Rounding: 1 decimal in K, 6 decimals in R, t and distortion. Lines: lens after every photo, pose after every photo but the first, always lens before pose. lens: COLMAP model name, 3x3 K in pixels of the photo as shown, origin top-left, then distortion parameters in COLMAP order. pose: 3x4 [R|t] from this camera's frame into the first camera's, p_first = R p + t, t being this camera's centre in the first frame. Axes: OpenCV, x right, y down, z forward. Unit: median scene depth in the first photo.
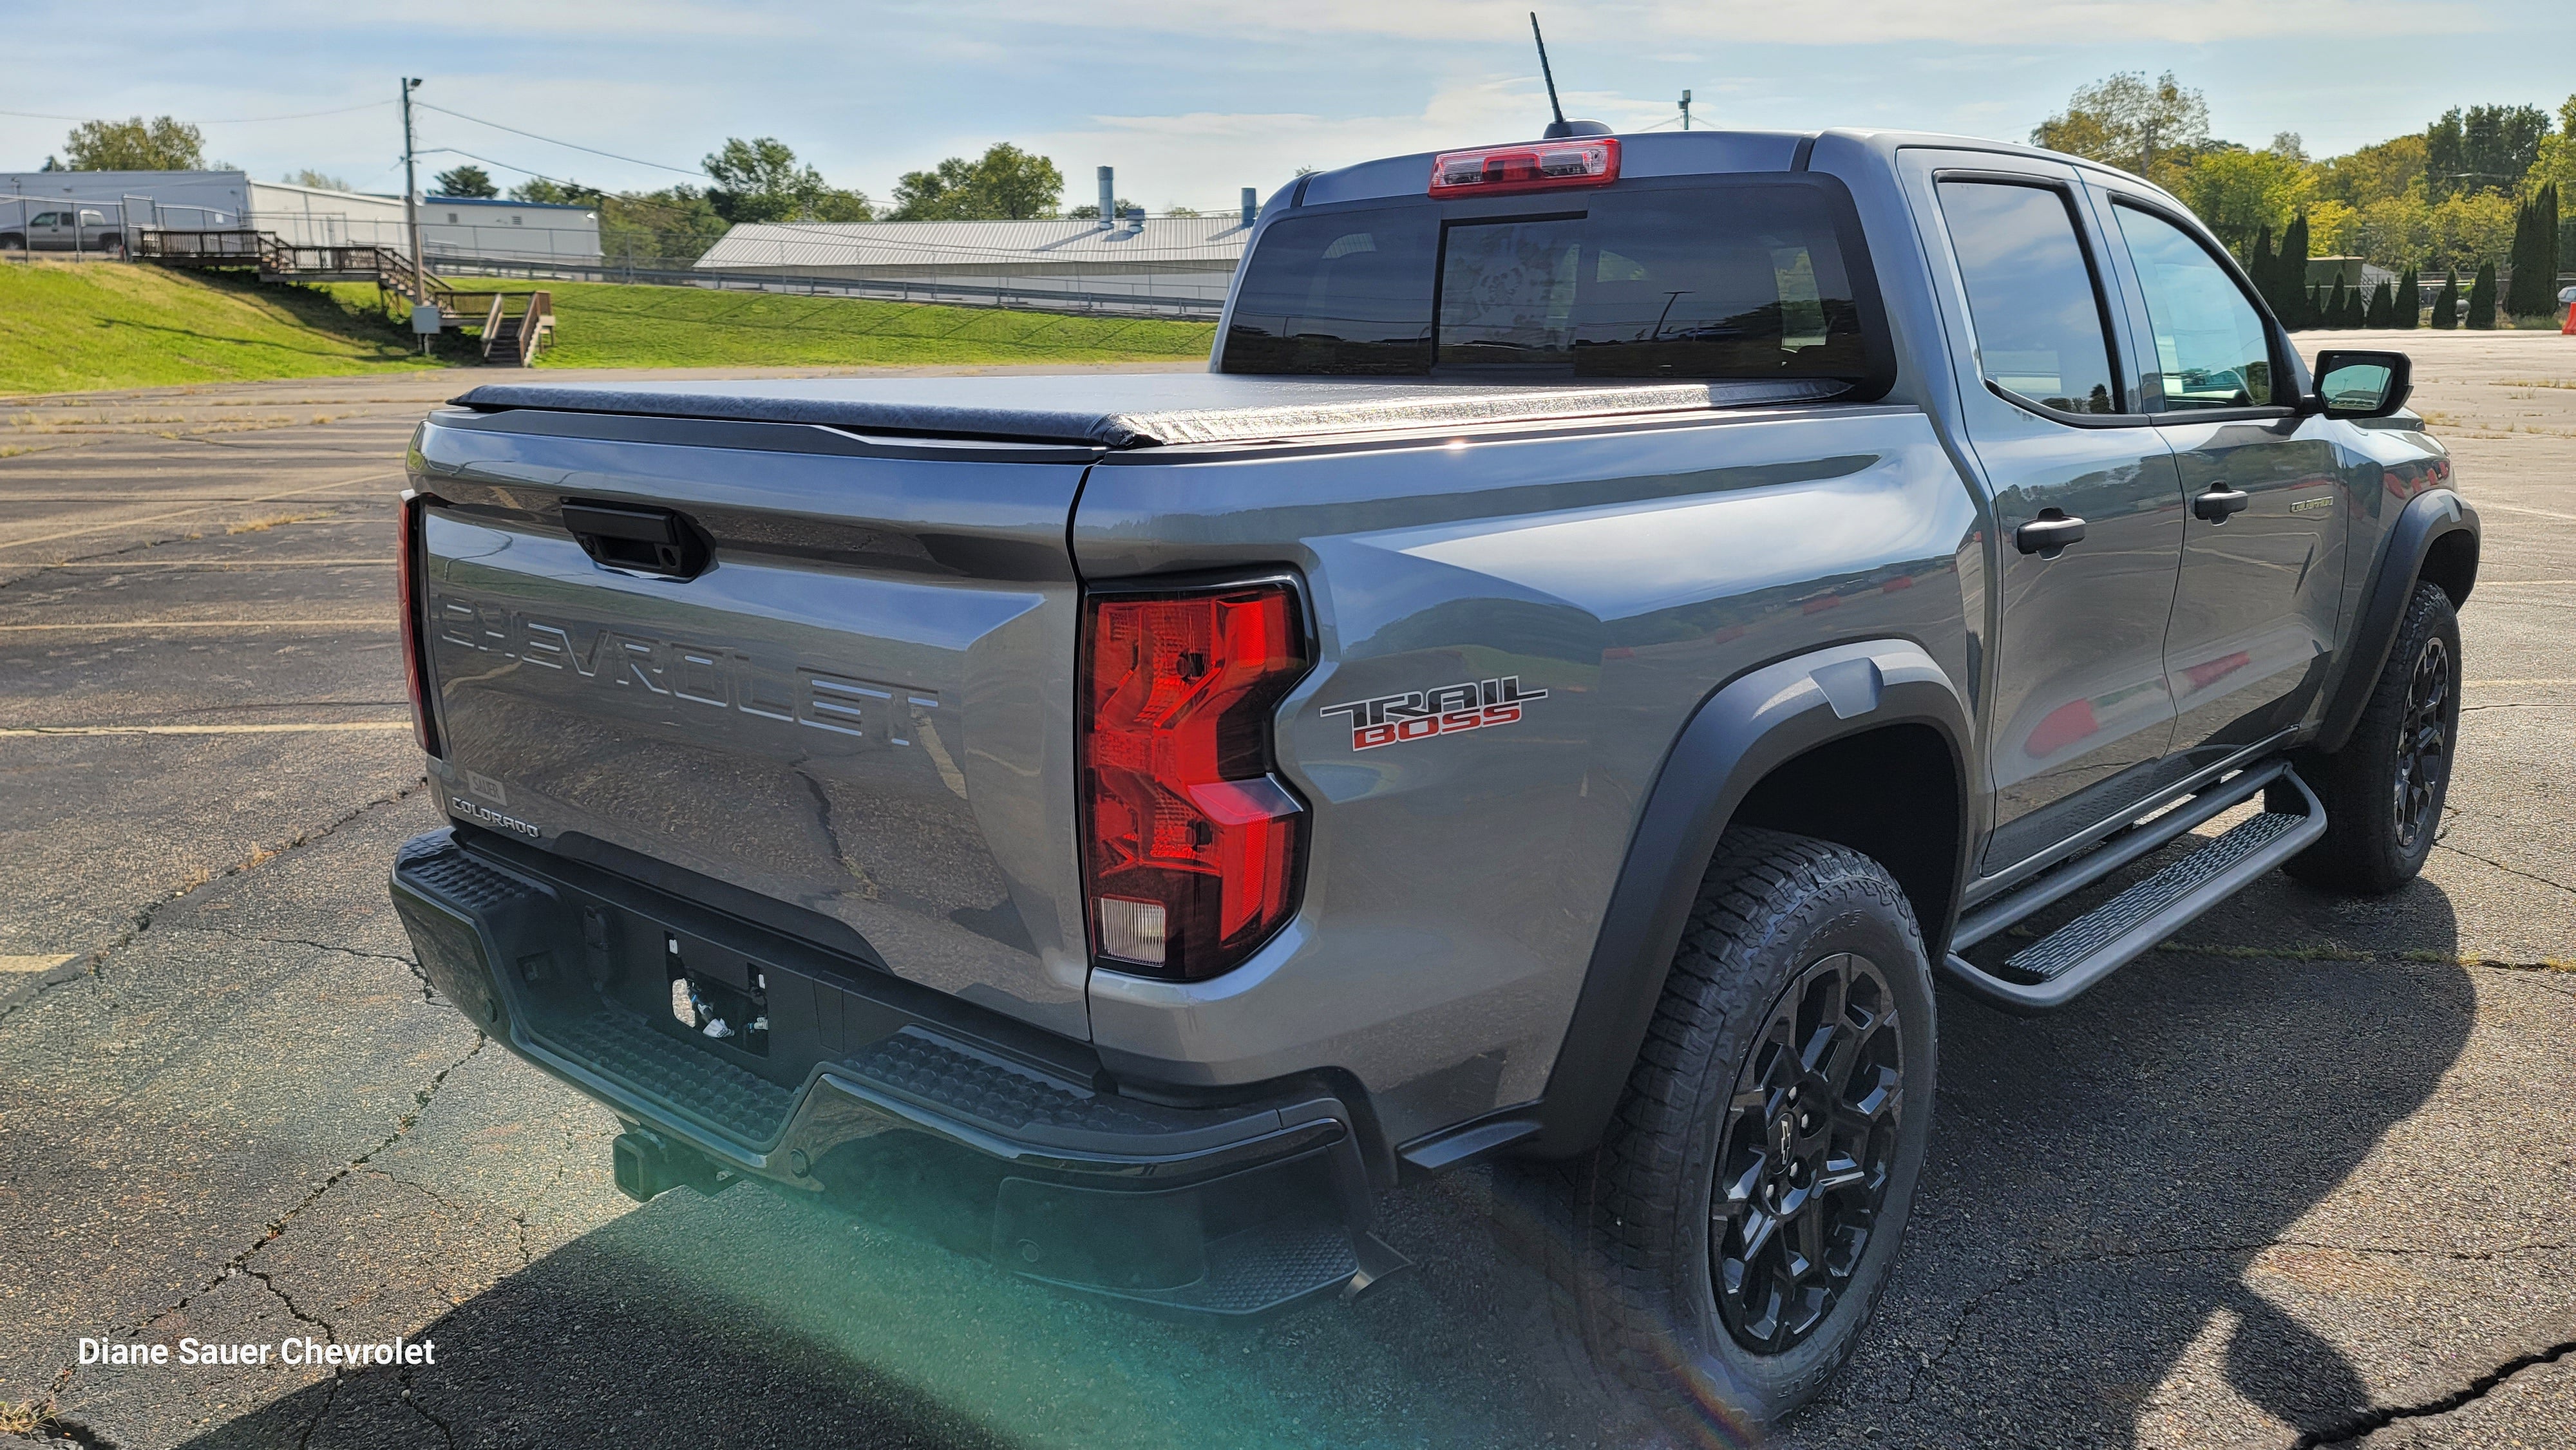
lens RADIAL K [[1943.9, 0, 1272.2], [0, 1943.9, 712.9], [0, 0, 1]] dist [0.132686, -0.142974]
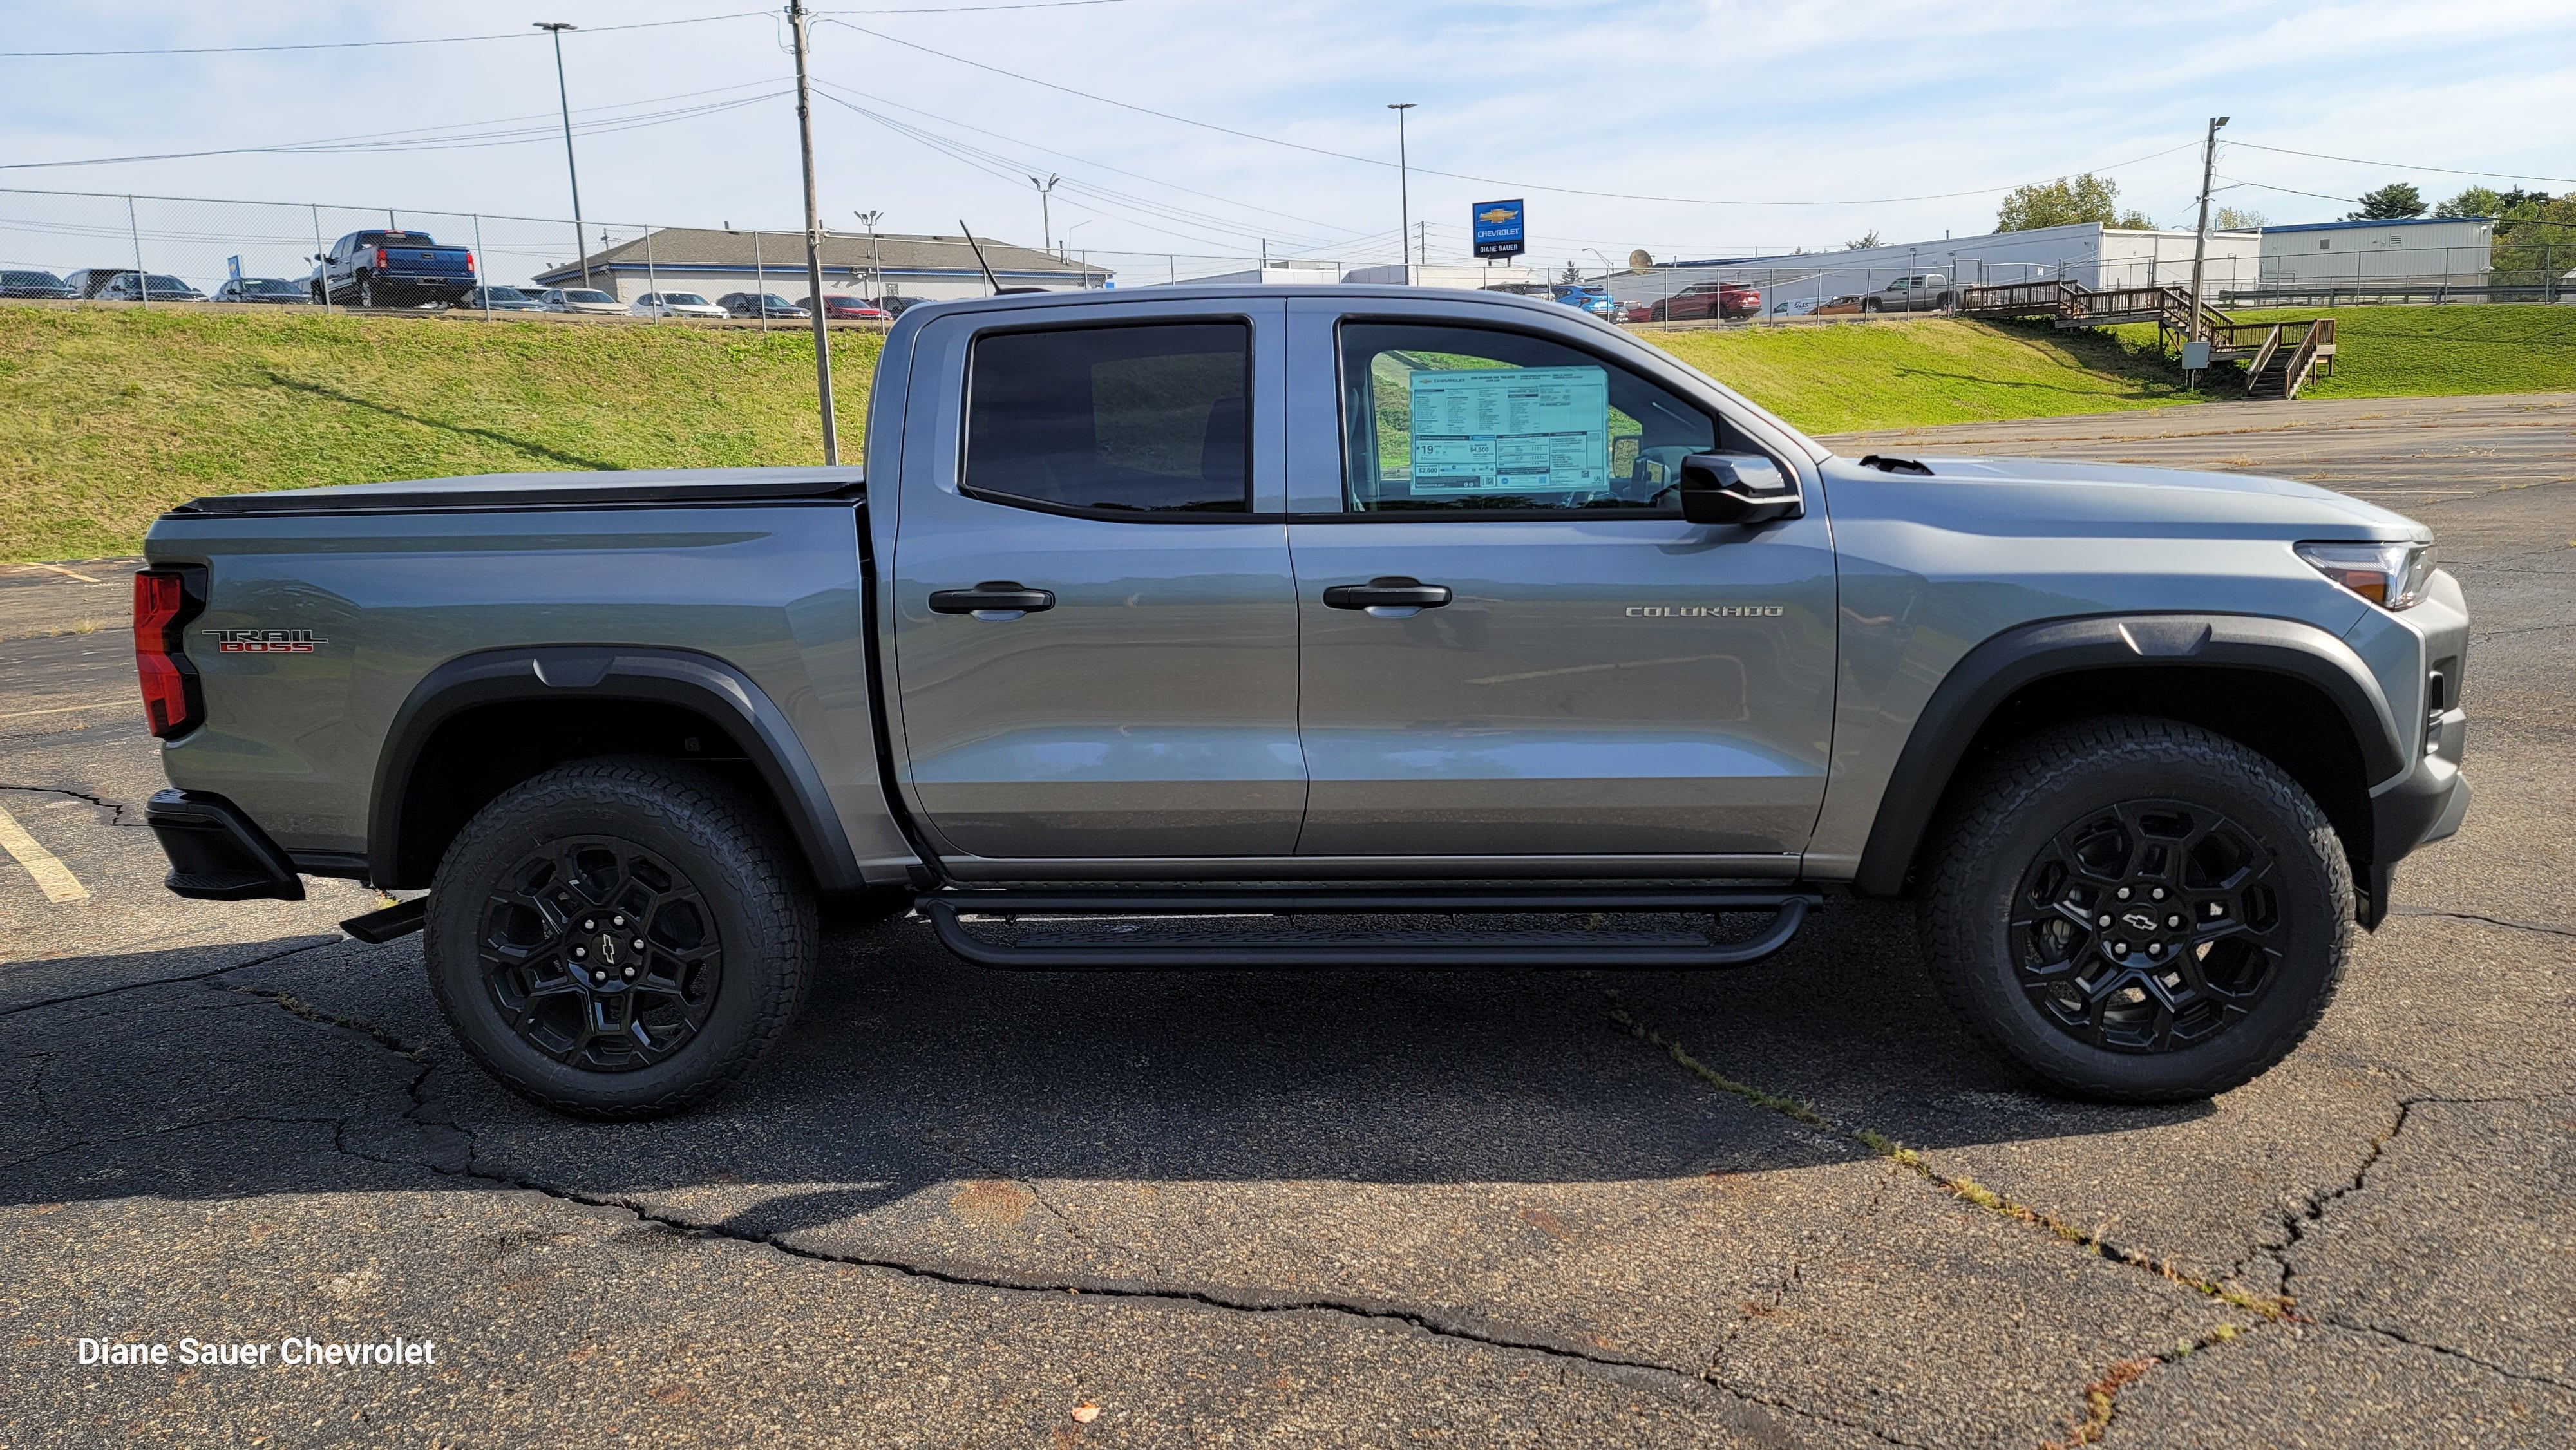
lens RADIAL K [[1943.9, 0, 1272.2], [0, 1943.9, 712.9], [0, 0, 1]] dist [0.132686, -0.142974]
pose [[0.593165, 0.112921, -0.797122, 0.137649], [-0.123981, 0.991116, 0.048143, -0.009059], [0.795477, 0.070271, 0.601896, 0.032708]]
